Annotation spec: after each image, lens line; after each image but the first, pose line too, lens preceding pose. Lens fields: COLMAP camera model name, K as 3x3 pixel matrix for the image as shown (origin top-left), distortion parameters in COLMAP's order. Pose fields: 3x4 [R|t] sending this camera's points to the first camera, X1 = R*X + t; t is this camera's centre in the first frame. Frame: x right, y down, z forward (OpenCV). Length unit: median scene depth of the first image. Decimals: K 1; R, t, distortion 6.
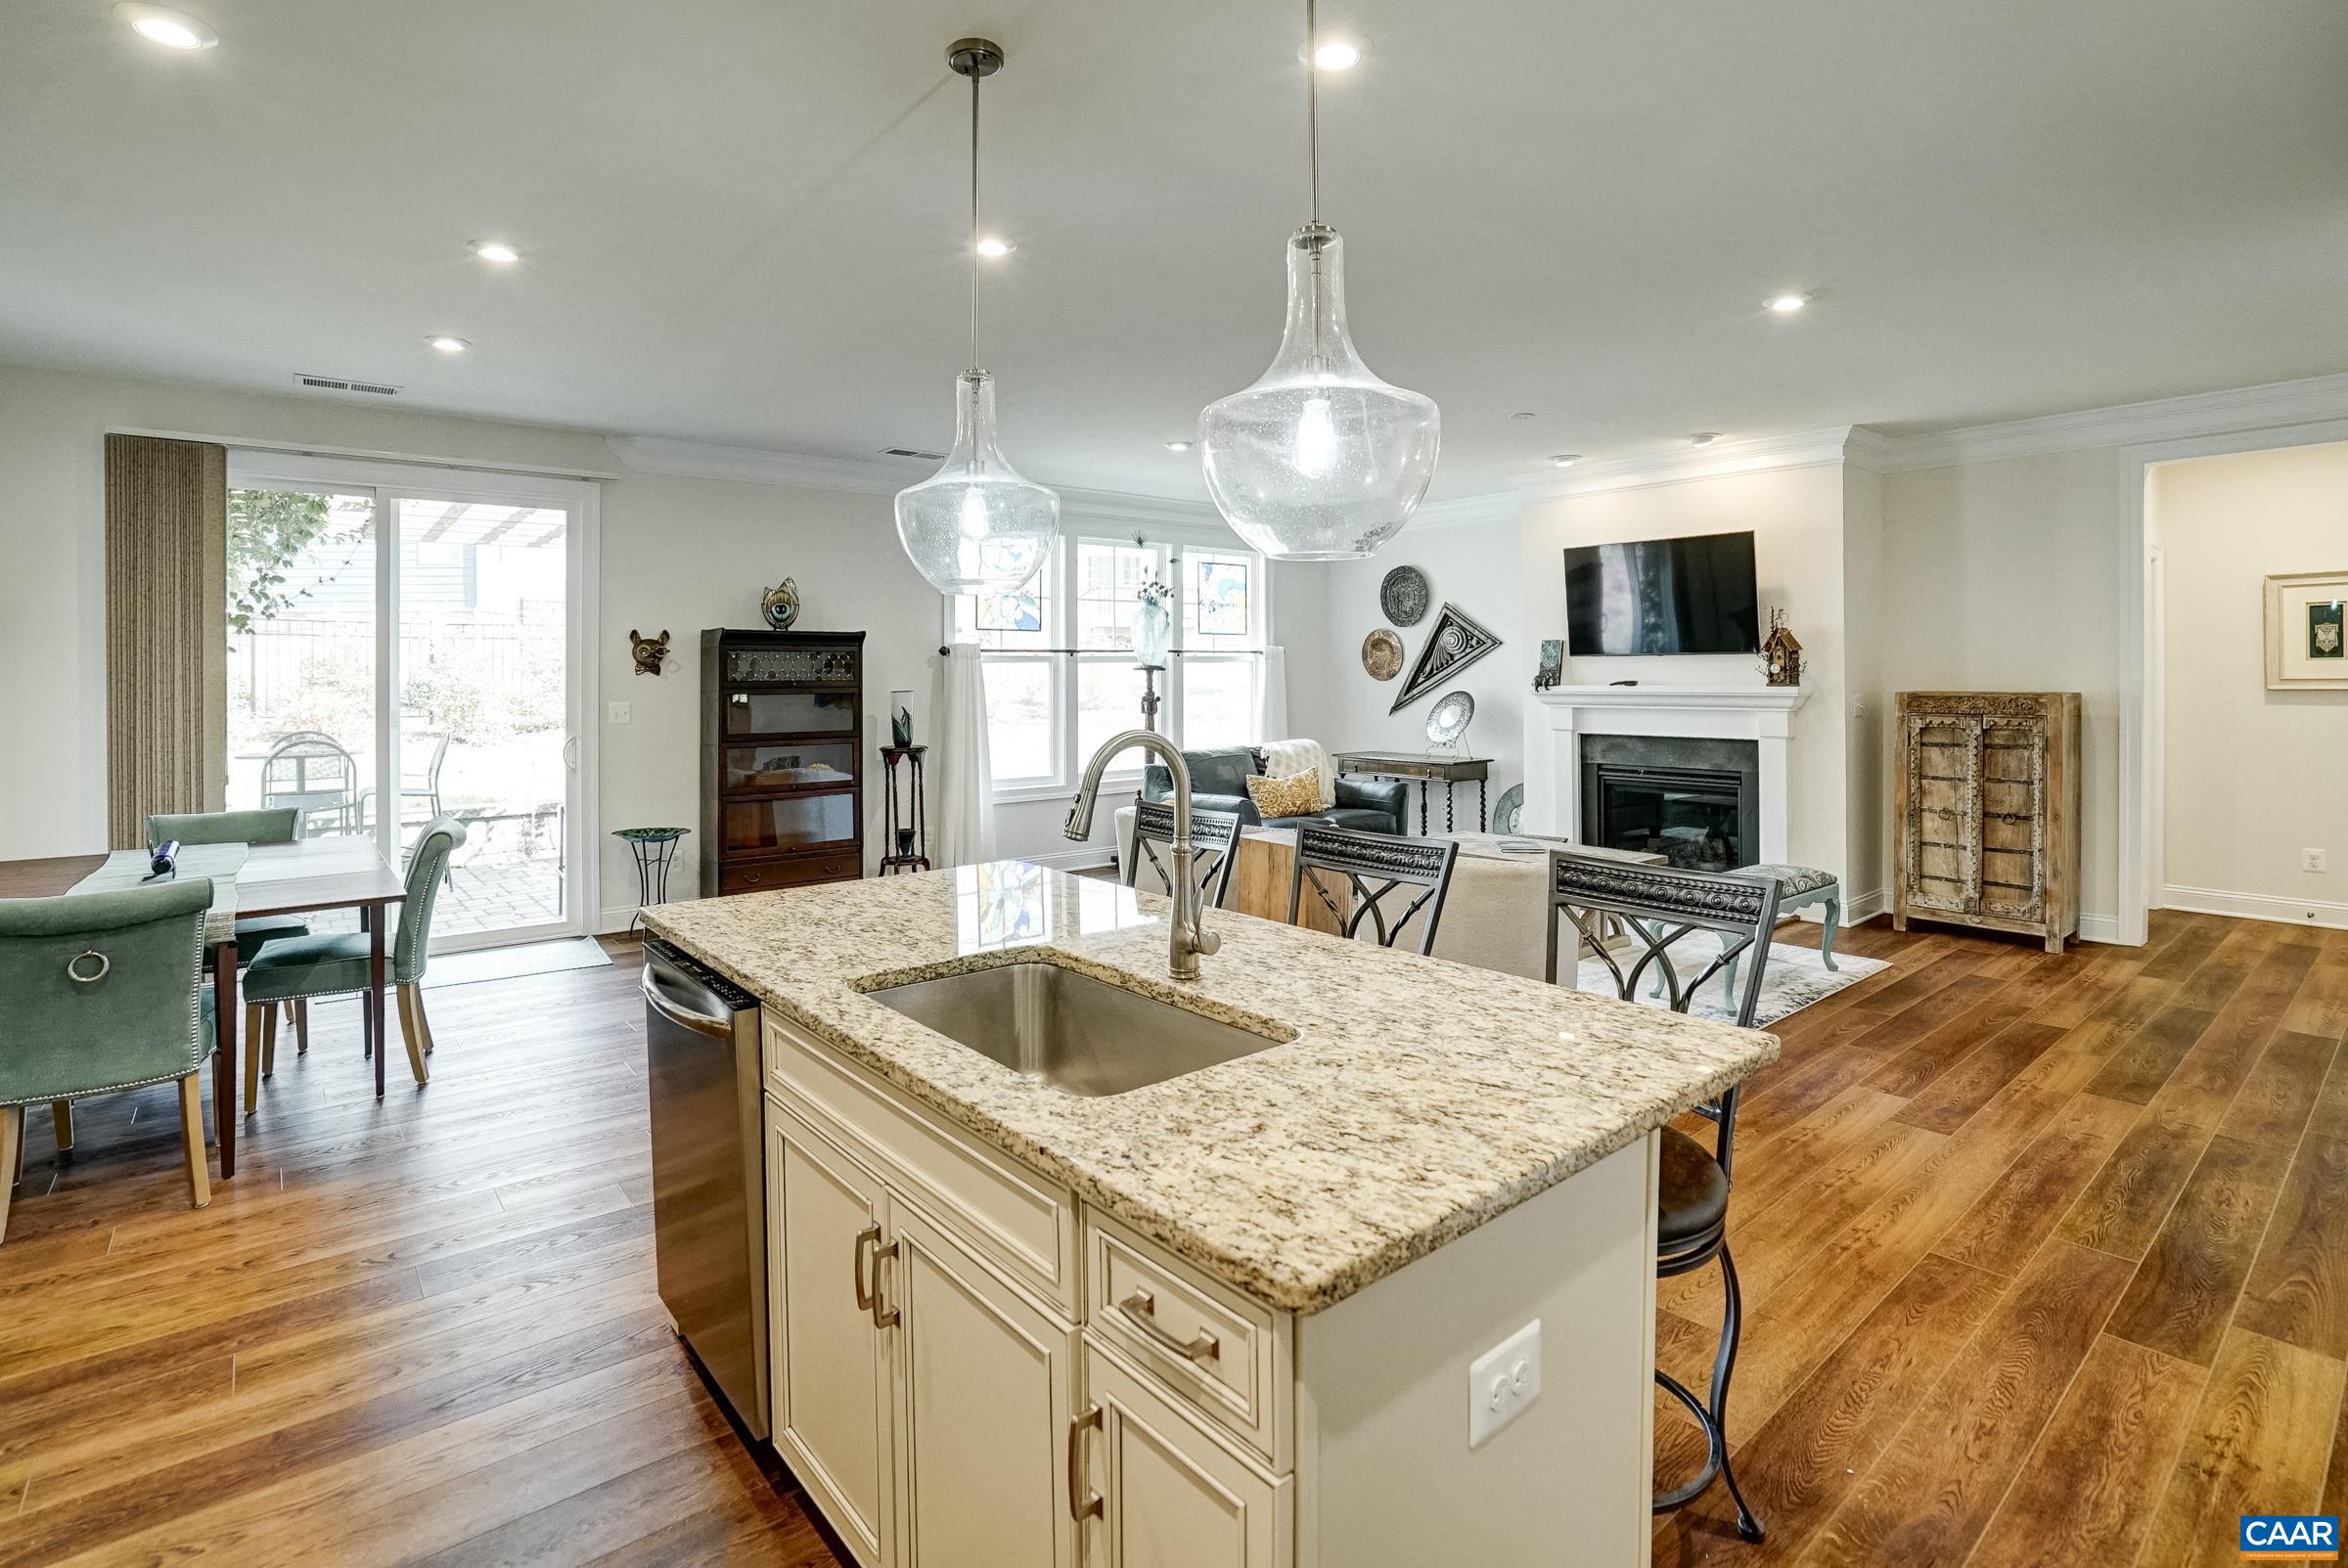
lens RADIAL K [[1131.4, 0, 1175.8], [0, 1131.4, 679.5], [0, 0, 1]] dist [-0.045258, 0.013231]
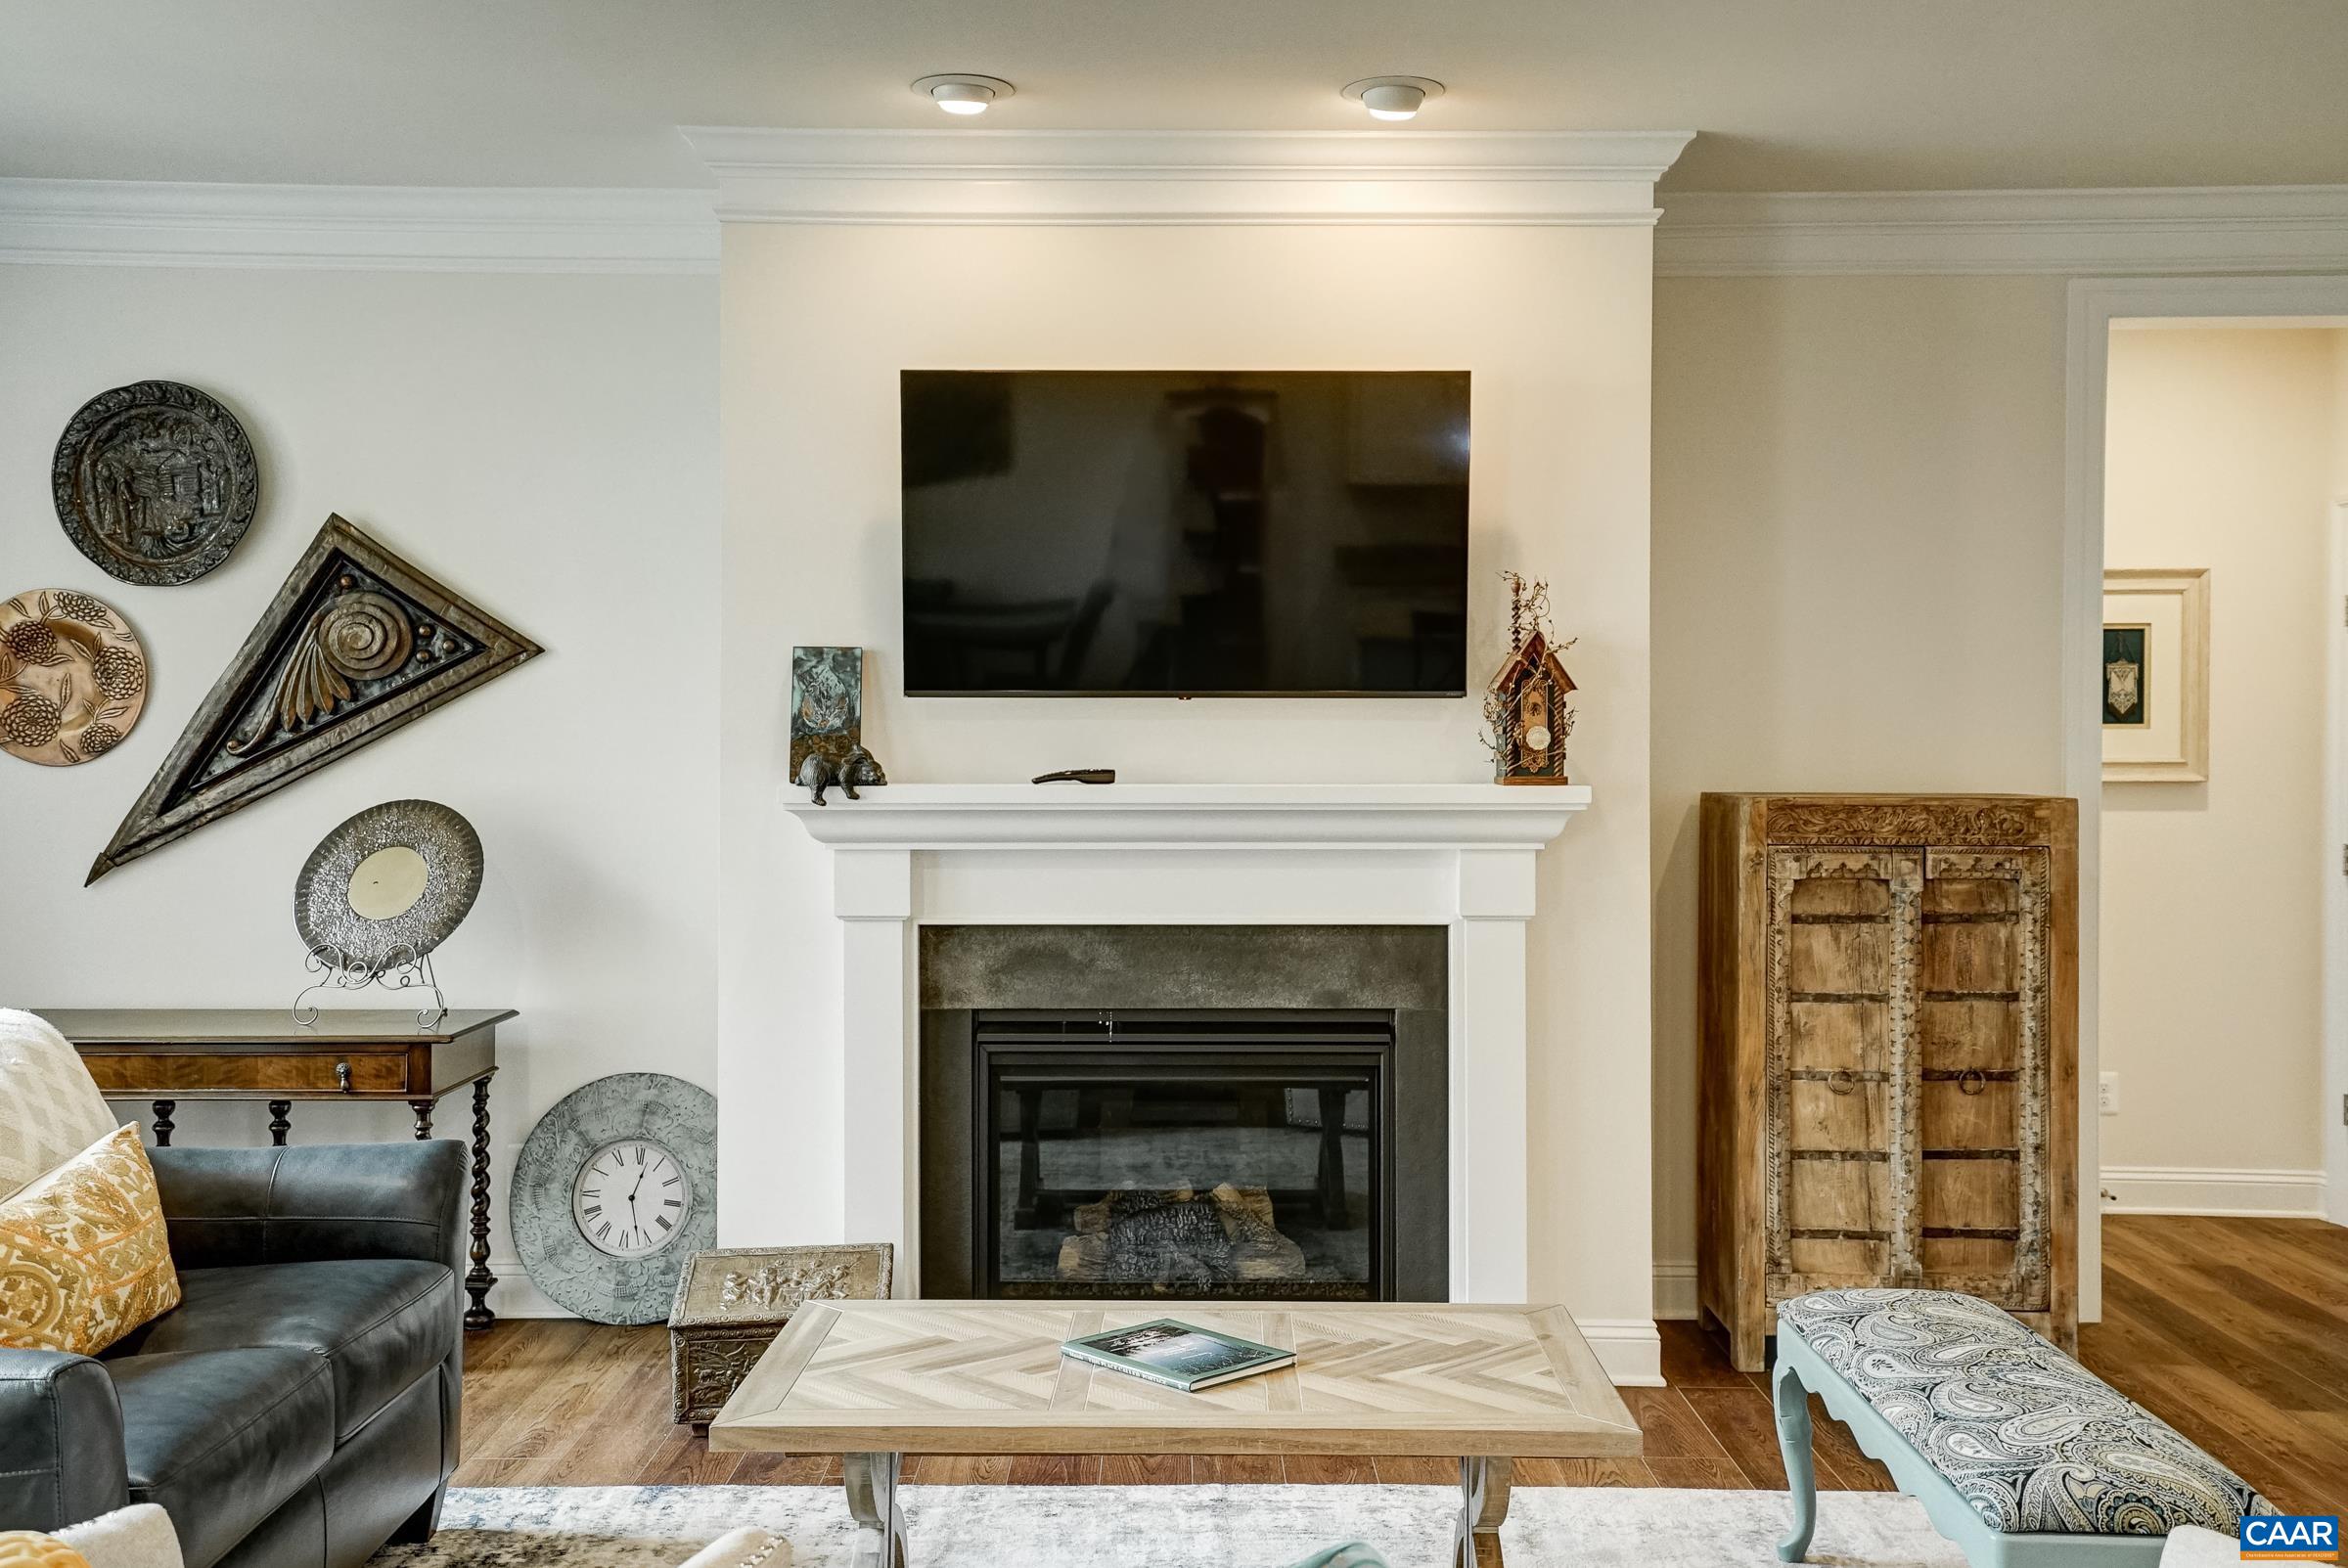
lens RADIAL K [[2321.0, 0, 1209.2], [0, 2321.0, 736.6], [0, 0, 1]] dist [0.059217, 0.000000]
pose [[0.635435, 0.006060, 0.772130, -0.109873], [-0.001473, 0.999977, -0.006636, -0.003561], [-0.772153, 0.003080, 0.635429, 0.431811]]
